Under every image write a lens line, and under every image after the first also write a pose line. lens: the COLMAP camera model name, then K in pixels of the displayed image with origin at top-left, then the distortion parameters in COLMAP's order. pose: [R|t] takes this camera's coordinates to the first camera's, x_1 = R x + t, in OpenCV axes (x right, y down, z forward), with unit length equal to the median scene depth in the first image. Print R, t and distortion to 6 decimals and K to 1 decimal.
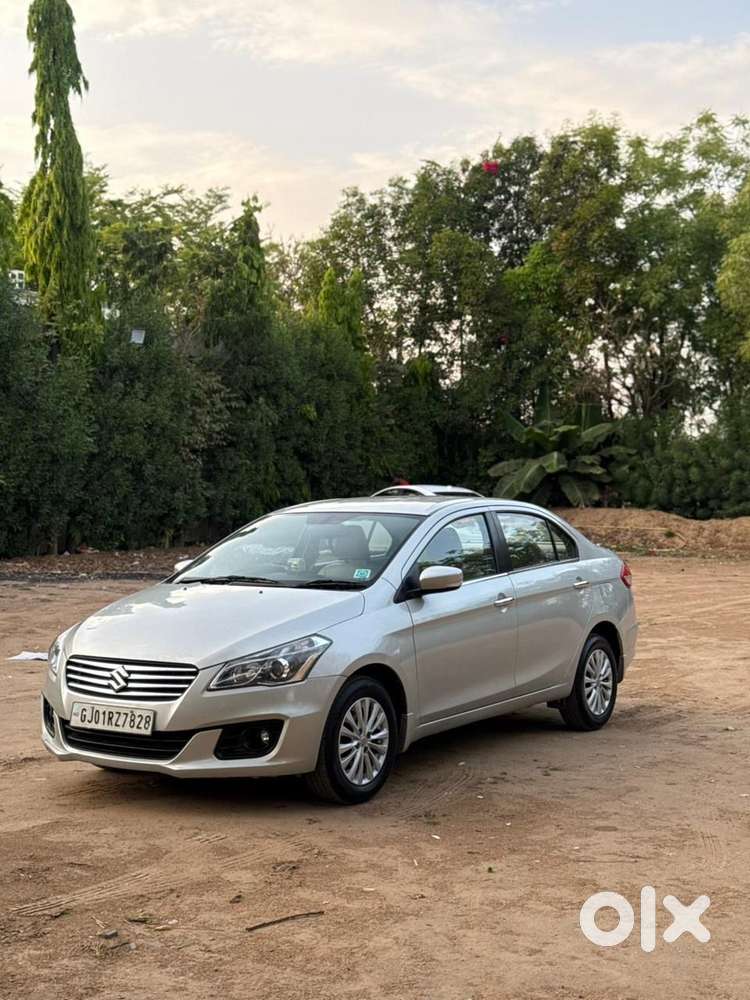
lens RADIAL K [[1405.9, 0, 378.1], [0, 1405.9, 499.5], [0, 0, 1]] dist [0.119745, 0.000000]
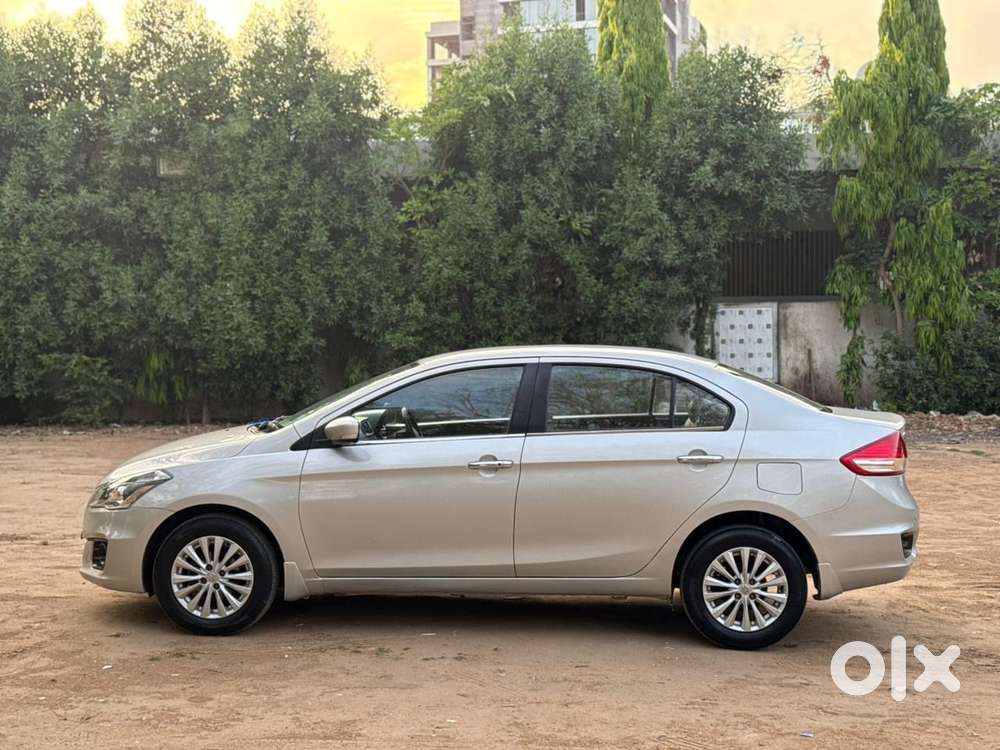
lens RADIAL K [[1405.9, 0, 498.4], [0, 1405.9, 377.2], [0, 0, 1]] dist [0.119745, 0.000000]
pose [[0.502348, 0.028472, -0.864197, 0.287358], [-0.012073, 0.999591, 0.025915, -0.001683], [0.864581, -0.002585, 0.502487, 0.190400]]
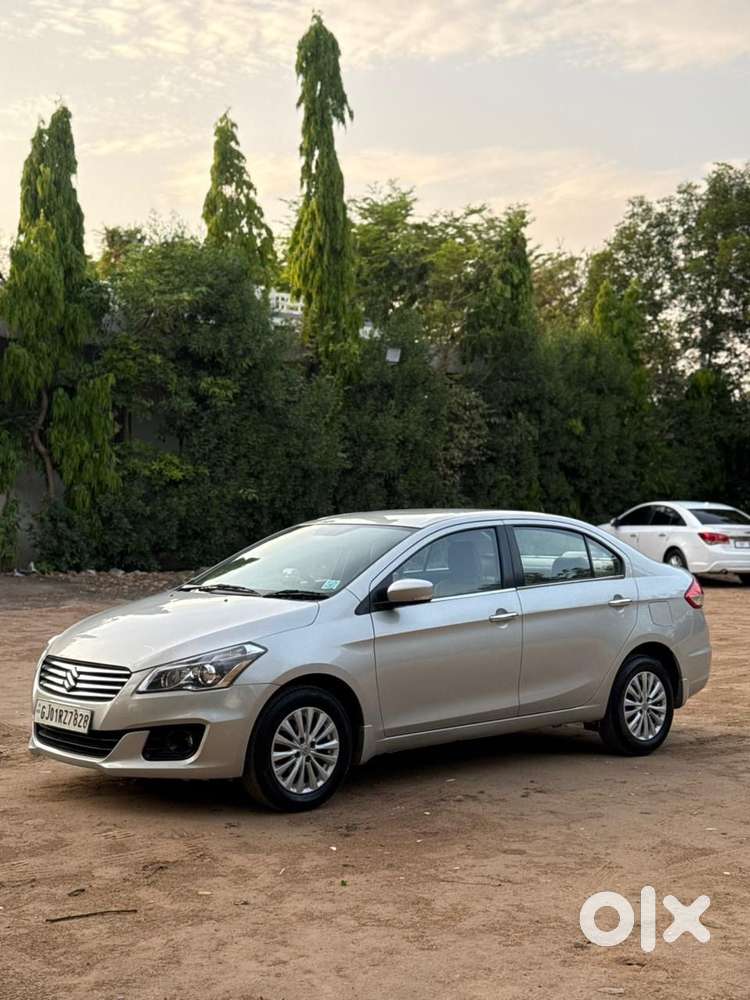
lens RADIAL K [[1405.9, 0, 365.1], [0, 1405.9, 500.2], [0, 0, 1]] dist [0.119745, 0.000000]
pose [[0.965802, 0.005921, -0.259214, 0.084363], [-0.008847, 0.999910, -0.010123, 0.000636], [0.259130, 0.012071, 0.965767, 0.009802]]
